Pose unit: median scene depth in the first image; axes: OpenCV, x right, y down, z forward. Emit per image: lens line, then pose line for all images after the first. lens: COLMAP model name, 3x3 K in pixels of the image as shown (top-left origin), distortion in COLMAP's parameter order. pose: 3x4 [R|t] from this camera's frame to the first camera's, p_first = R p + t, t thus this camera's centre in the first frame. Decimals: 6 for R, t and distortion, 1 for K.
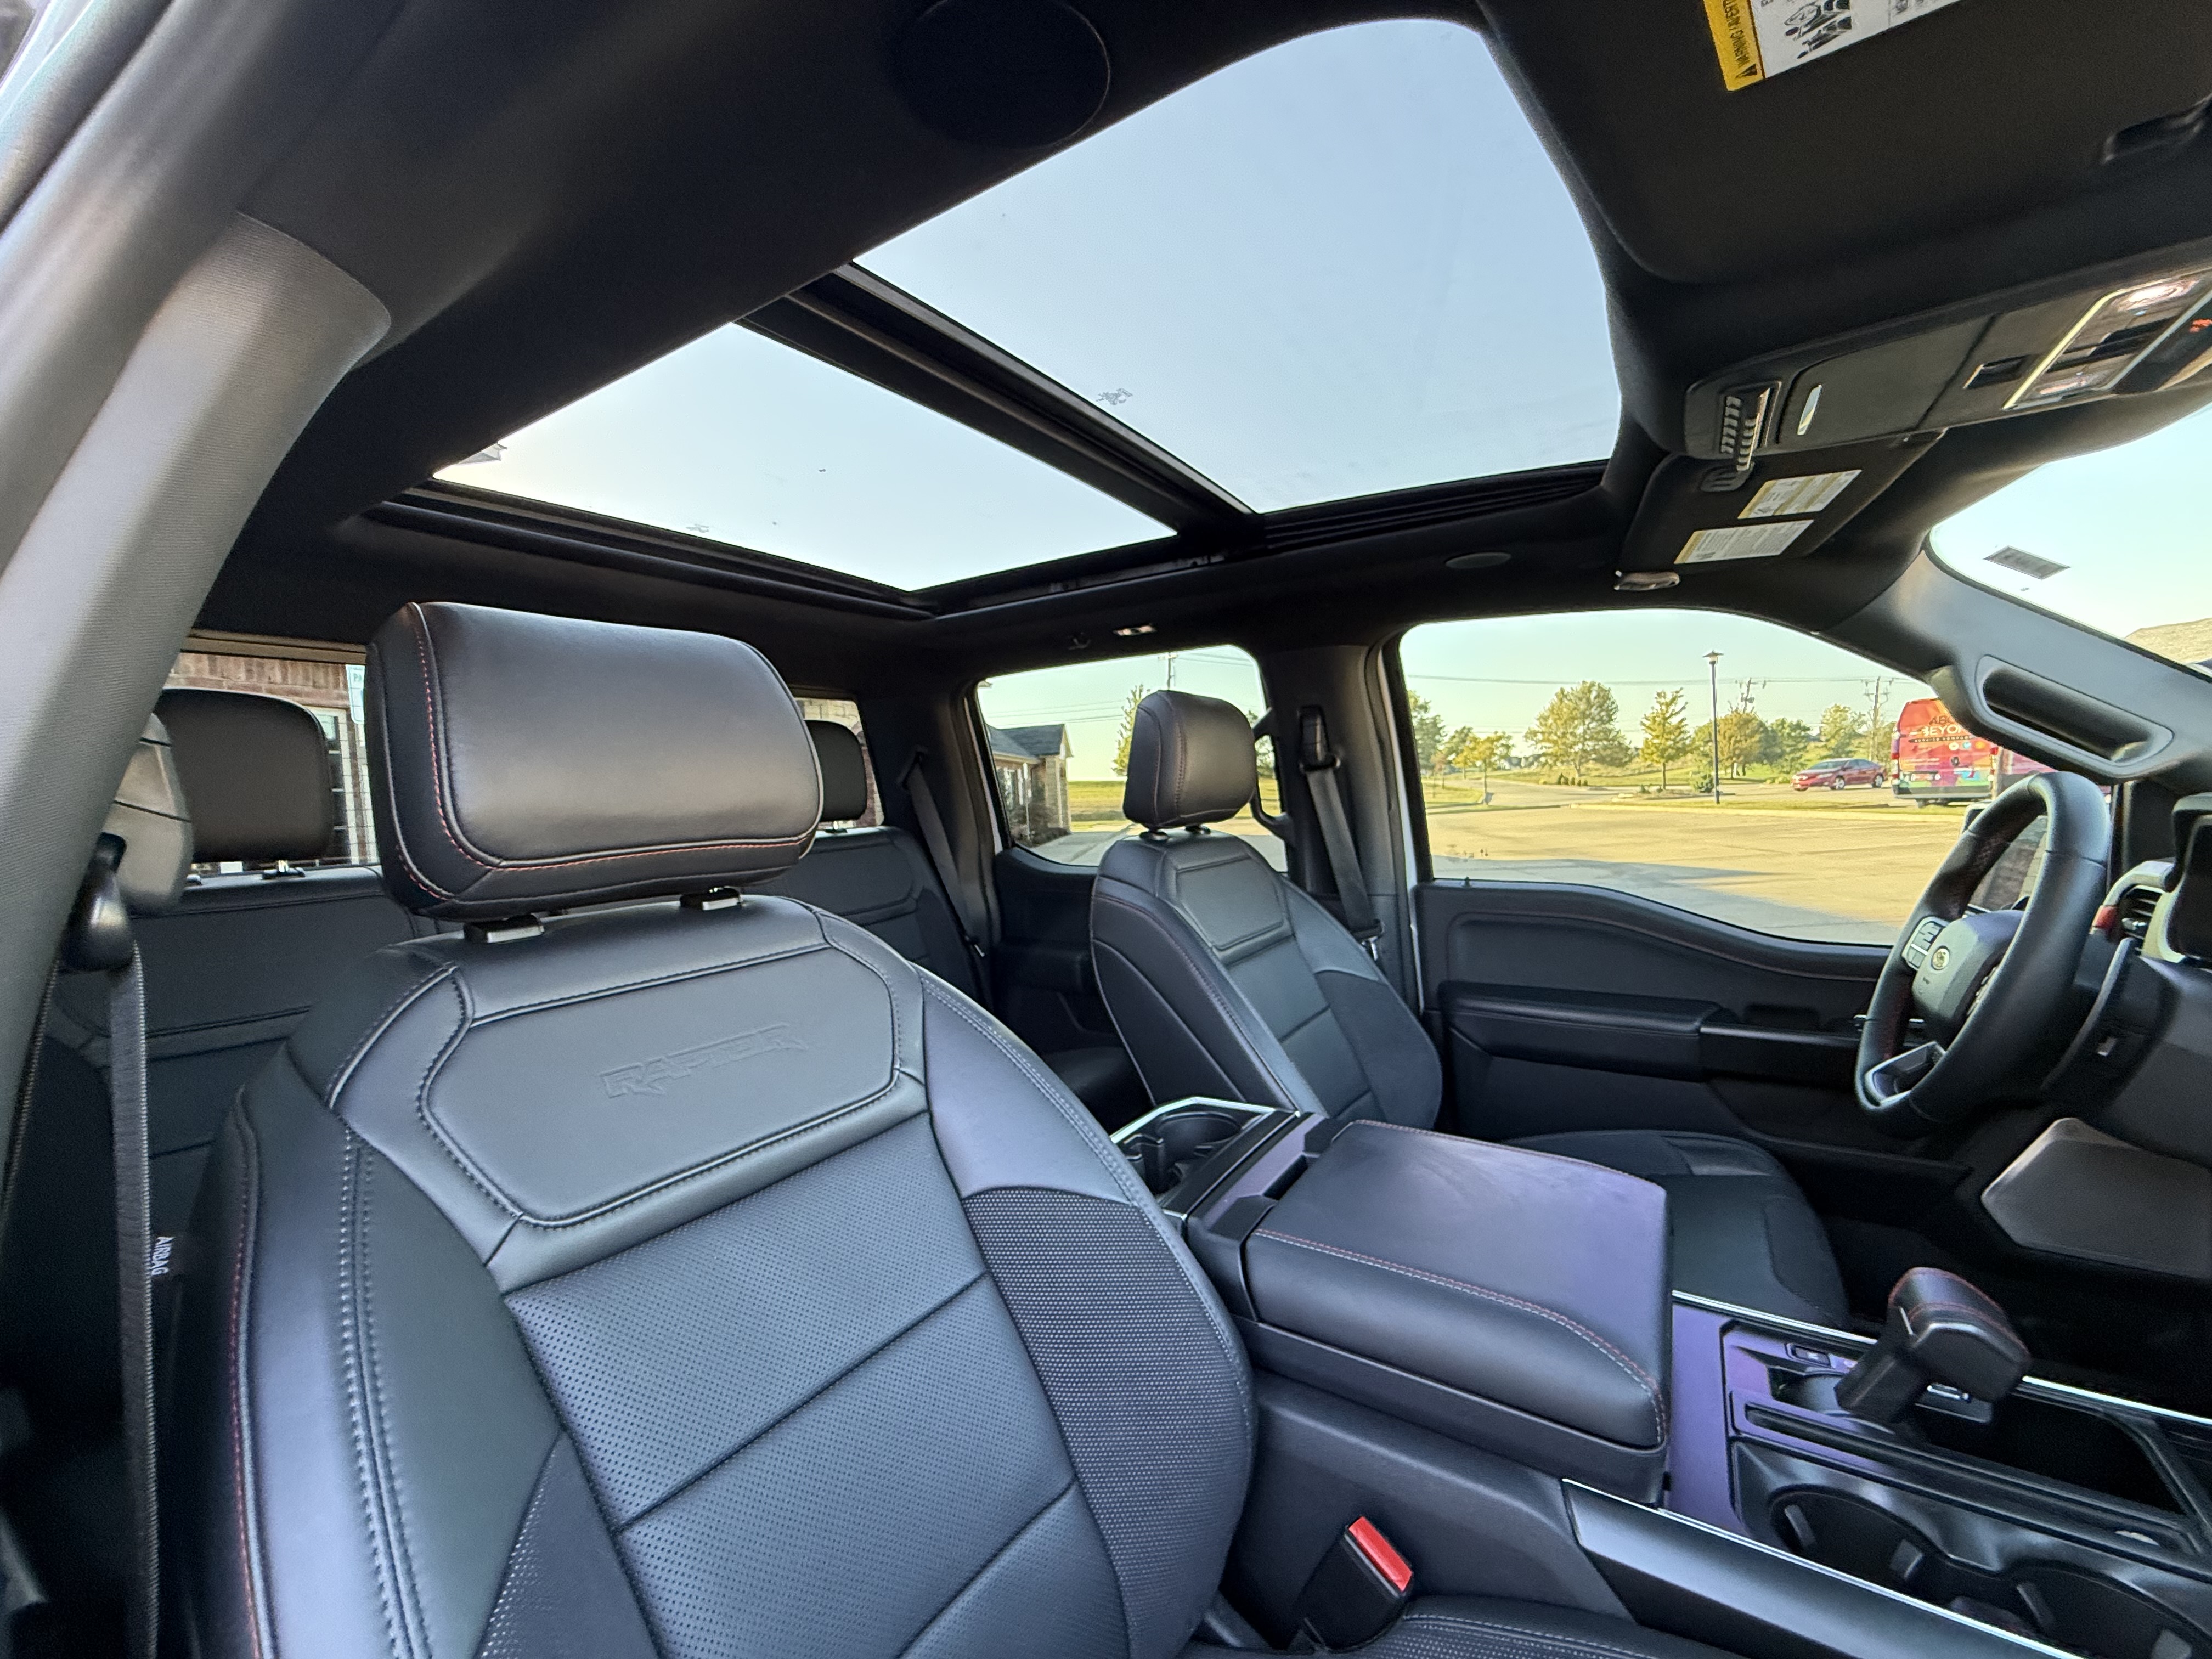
lens RADIAL K [[882.8, 0, 1100.9], [0, 882.8, 832.5], [0, 0, 1]] dist [0.000472, -0.000146]
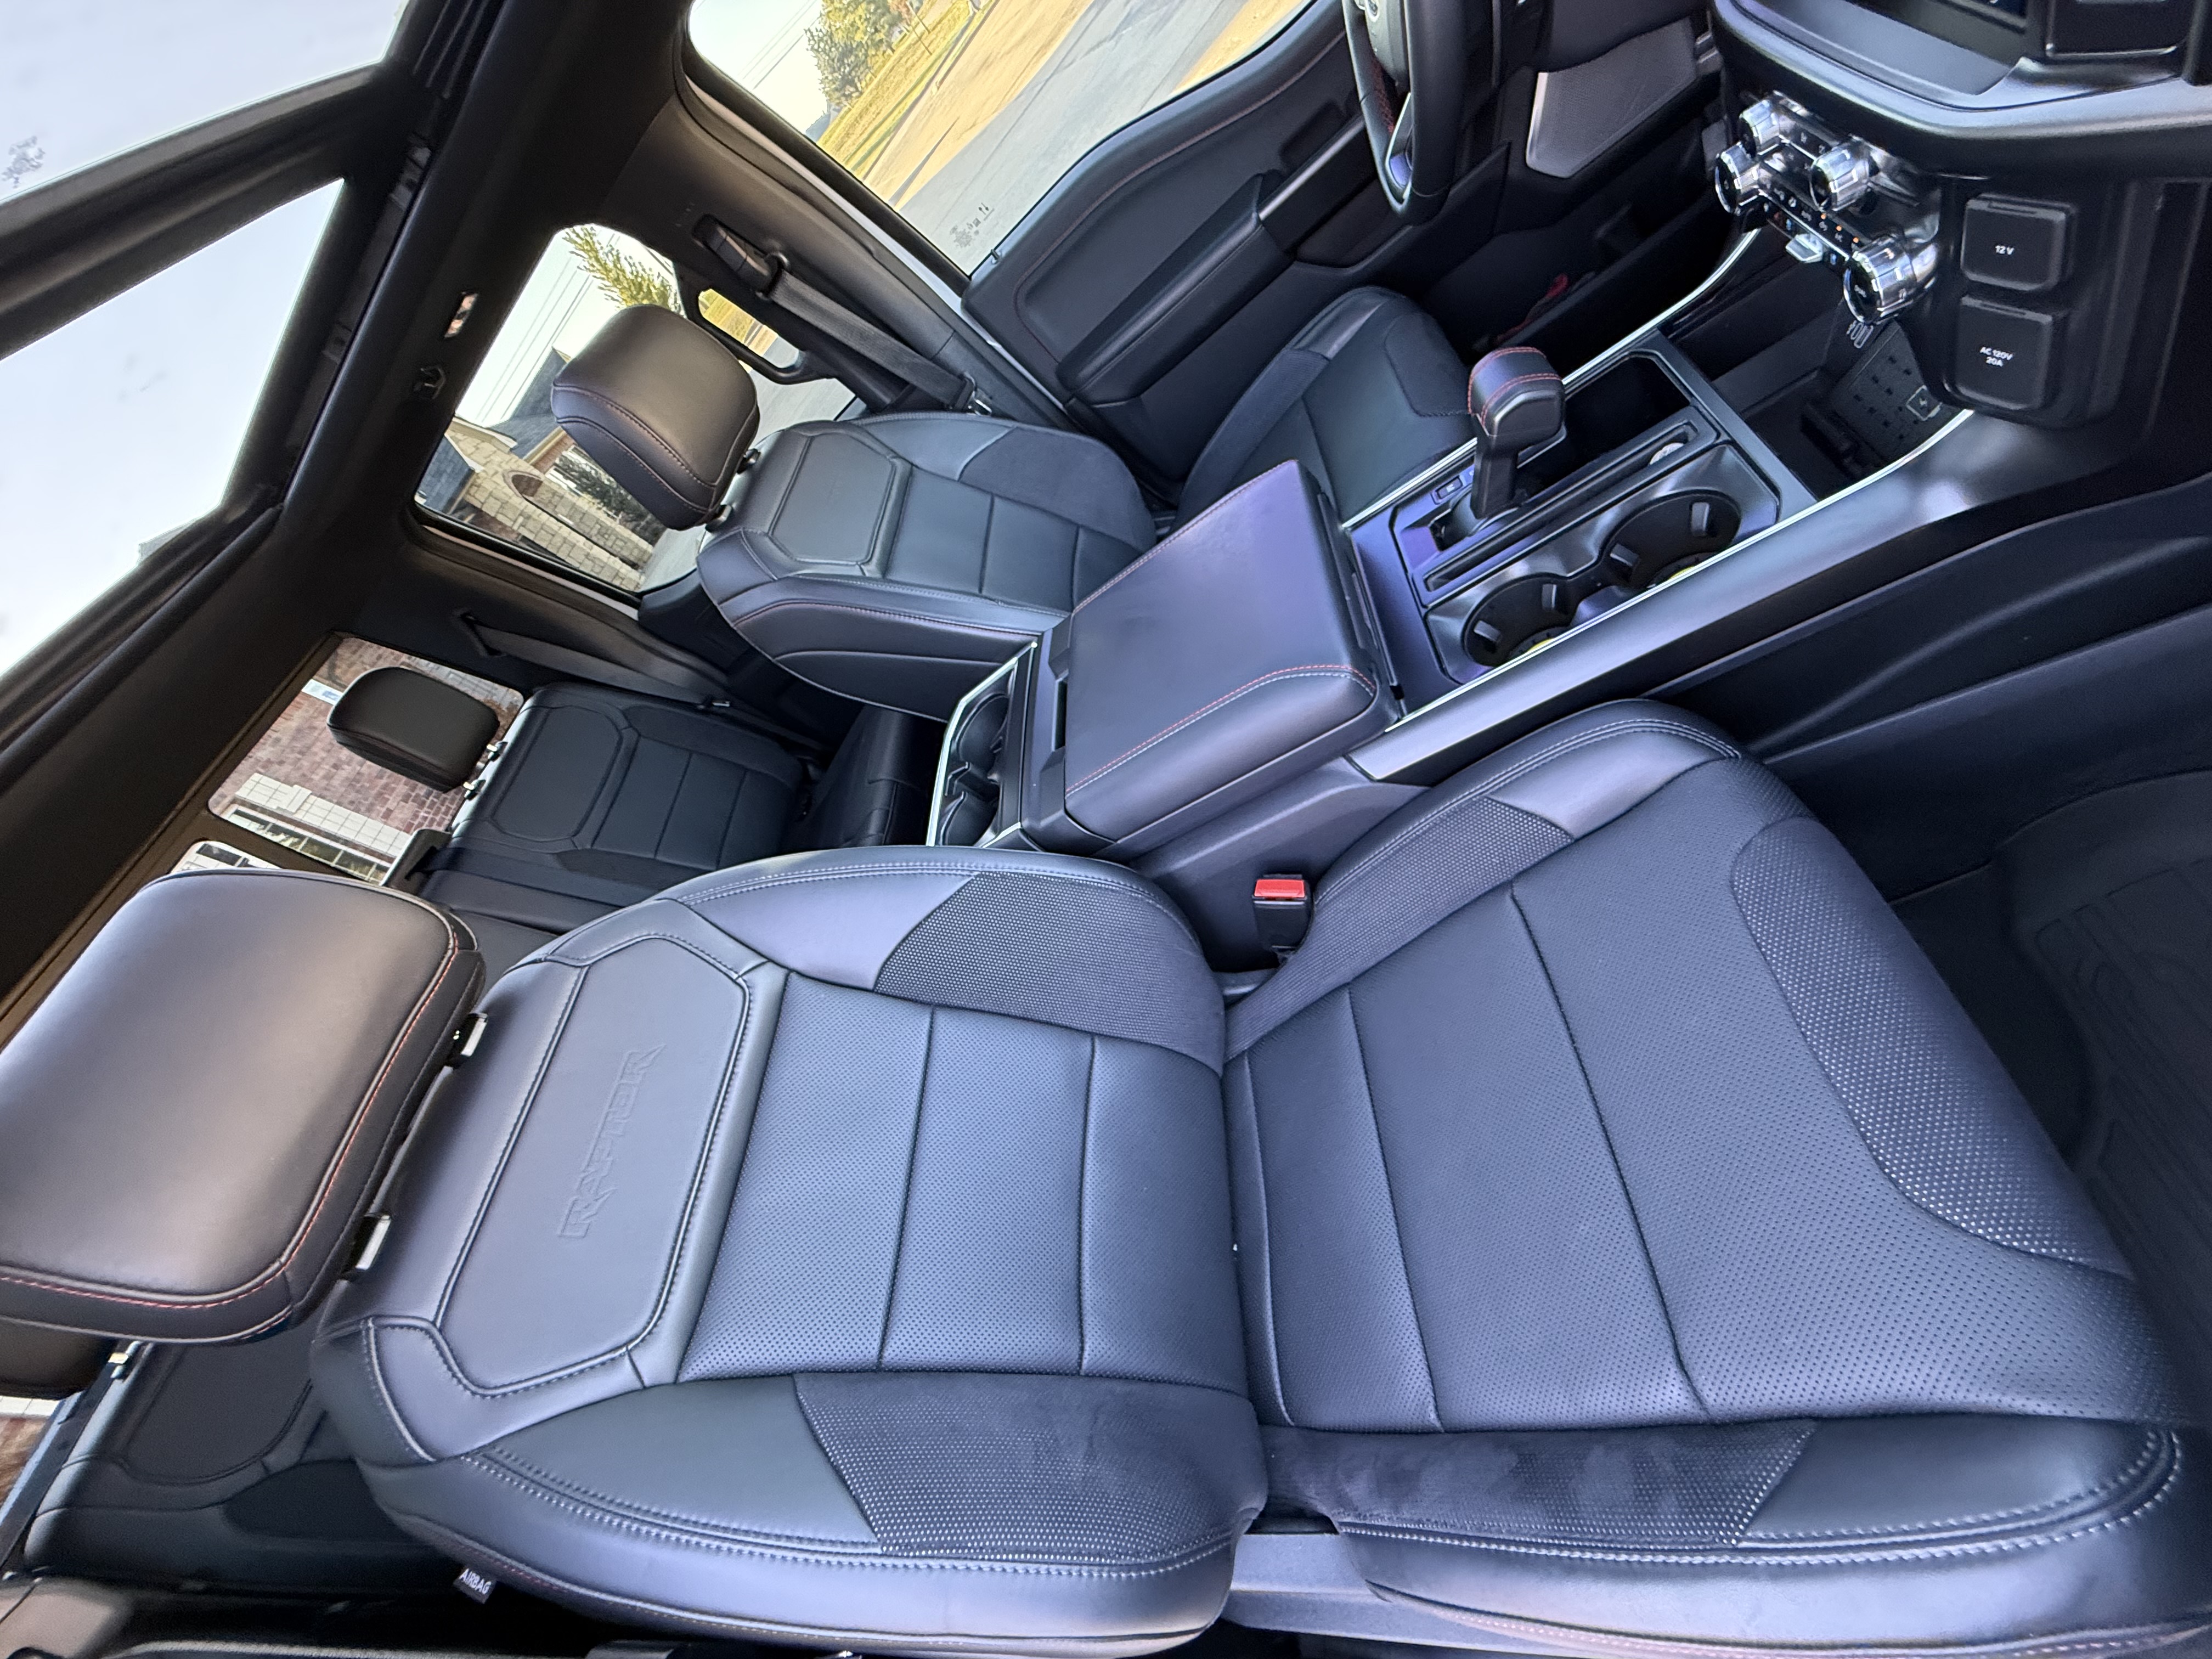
lens RADIAL K [[883.4, 0, 1100.4], [0, 883.4, 822.4], [0, 0, 1]] dist [0.001169, -0.000293]
pose [[0.651997, -0.755147, -0.068211, 0.271959], [0.662249, 0.523352, 0.536218, -0.112299], [-0.369225, -0.394784, 0.841319, 0.020564]]
